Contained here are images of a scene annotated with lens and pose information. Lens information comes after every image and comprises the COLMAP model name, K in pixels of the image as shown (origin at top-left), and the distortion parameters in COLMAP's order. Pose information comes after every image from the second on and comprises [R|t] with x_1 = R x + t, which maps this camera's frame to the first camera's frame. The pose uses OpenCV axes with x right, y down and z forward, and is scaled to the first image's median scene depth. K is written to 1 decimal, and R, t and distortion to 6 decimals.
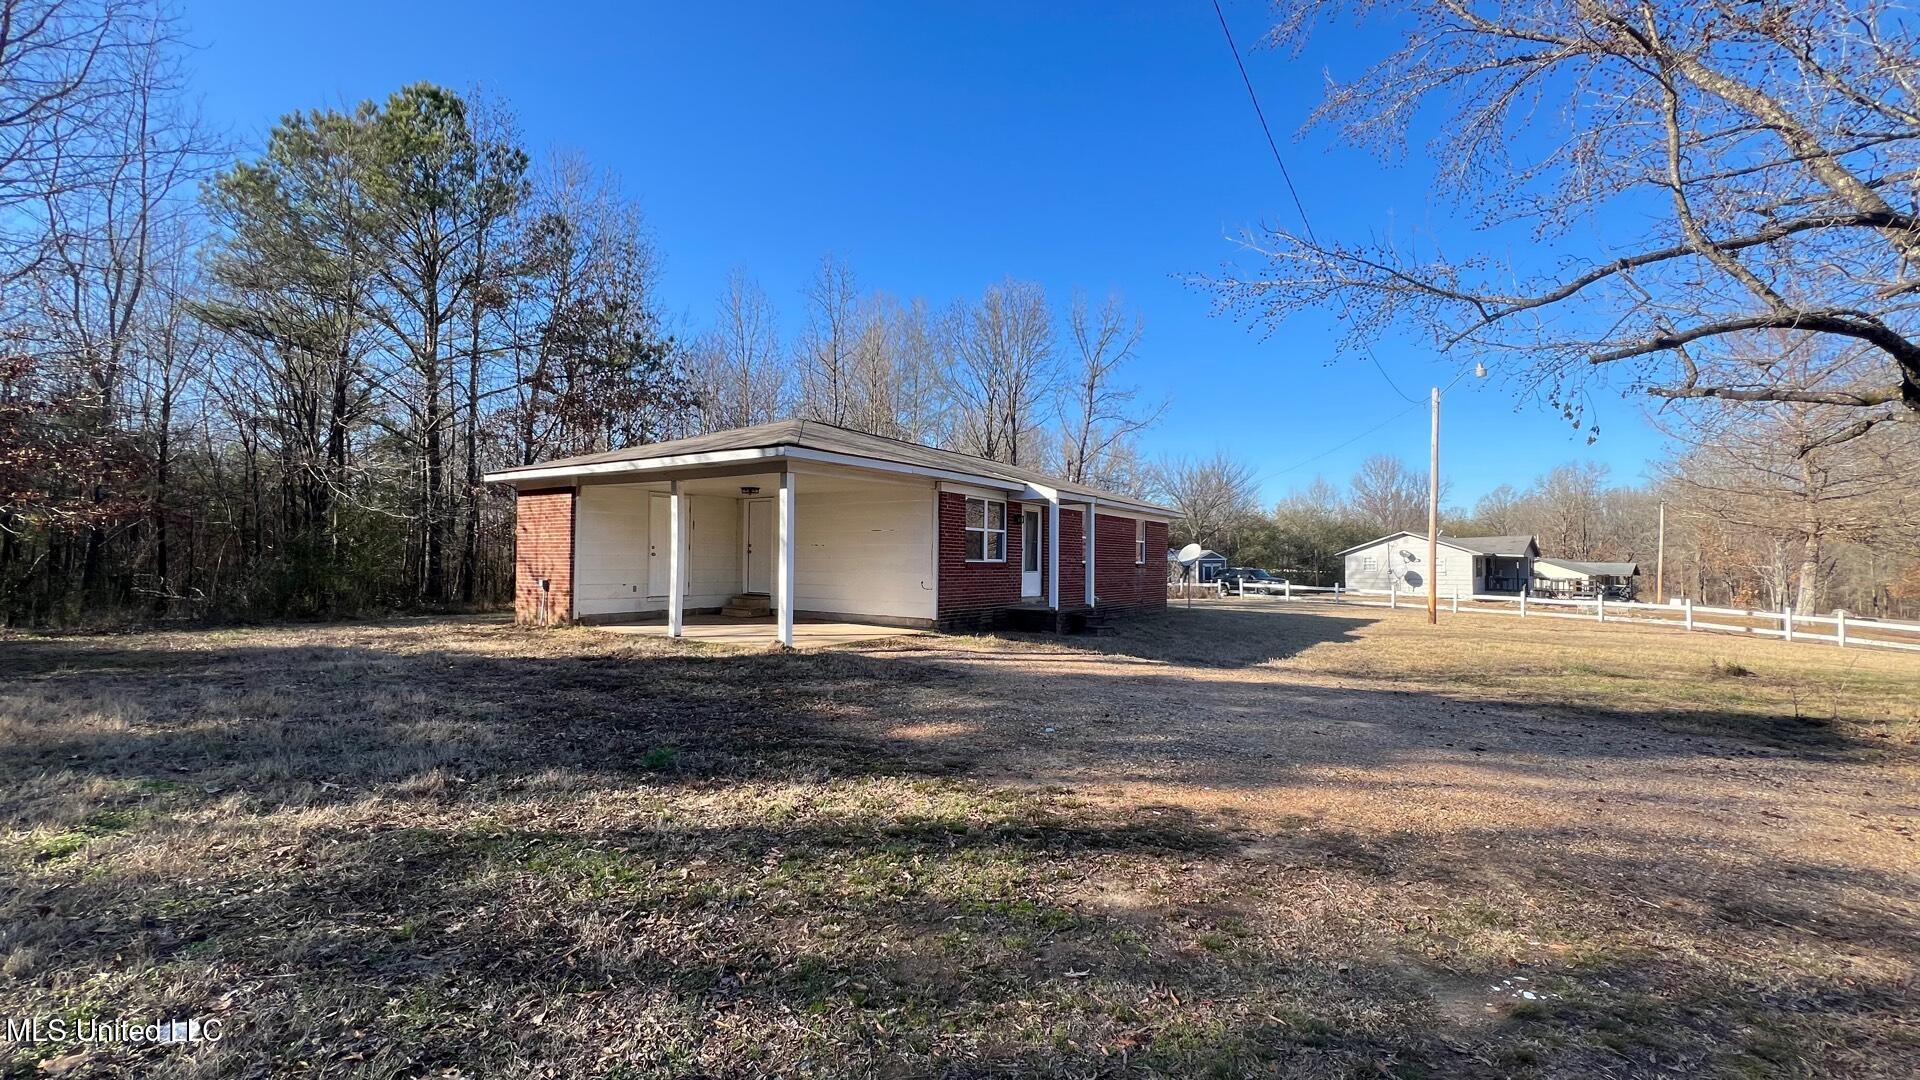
lens RADIAL K [[765.9, 0, 962.8], [0, 765.9, 535.2], [0, 0, 1]] dist [-0.000589, -0.000134]
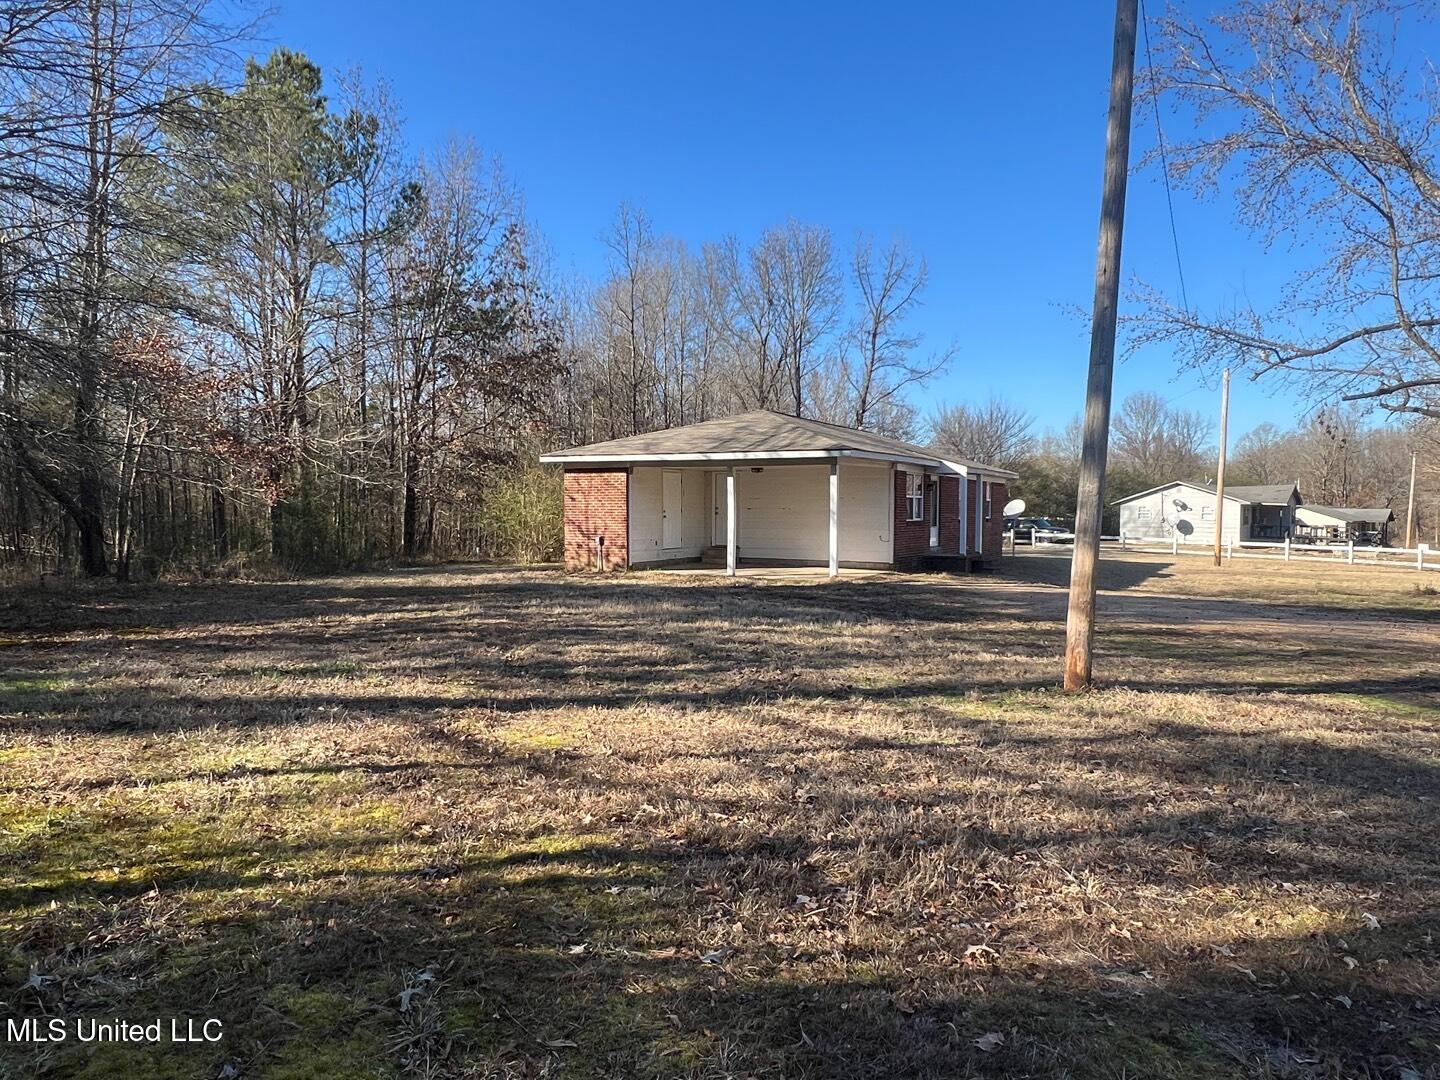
lens RADIAL K [[902.8, 0, 718.9], [0, 902.8, 542.1], [0, 0, 1]] dist [-0.004542, 0.002266]
pose [[0.997186, -0.009409, 0.074376, -0.183336], [0.004054, 0.997409, 0.071829, -0.018196], [-0.074859, -0.071326, 0.994640, -0.234200]]
